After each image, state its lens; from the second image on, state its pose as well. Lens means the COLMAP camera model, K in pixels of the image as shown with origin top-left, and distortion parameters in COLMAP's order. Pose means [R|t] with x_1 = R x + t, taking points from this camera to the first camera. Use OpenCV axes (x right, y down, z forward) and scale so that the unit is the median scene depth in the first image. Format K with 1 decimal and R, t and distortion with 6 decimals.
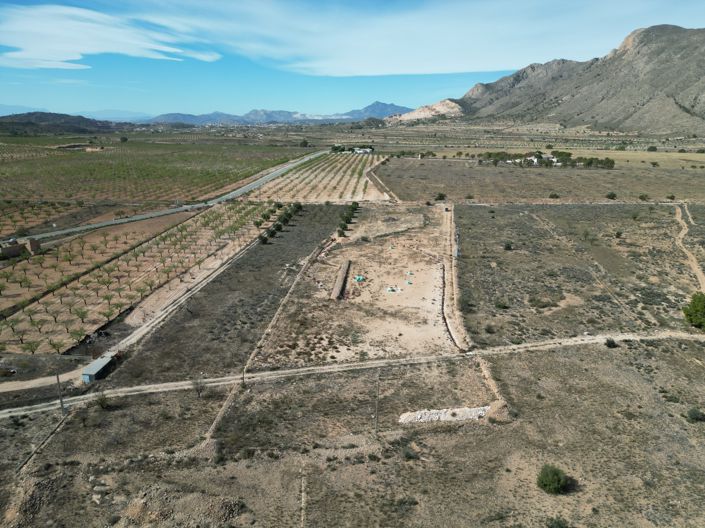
lens RADIAL K [[495.7, 0, 352.5], [0, 495.7, 261.6], [0, 0, 1]] dist [0.059128, -0.044645]
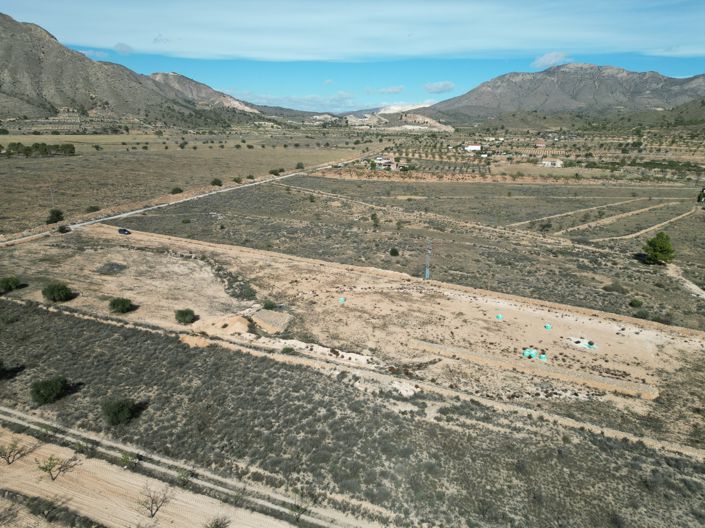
lens RADIAL K [[495.7, 0, 352.7], [0, 495.7, 265.5], [0, 0, 1]] dist [0.059128, -0.044645]
pose [[0.337016, -0.270681, 0.901749, -0.490992], [0.234132, 0.951788, 0.198198, -0.202928], [-0.911922, 0.144332, 0.384143, 0.832431]]
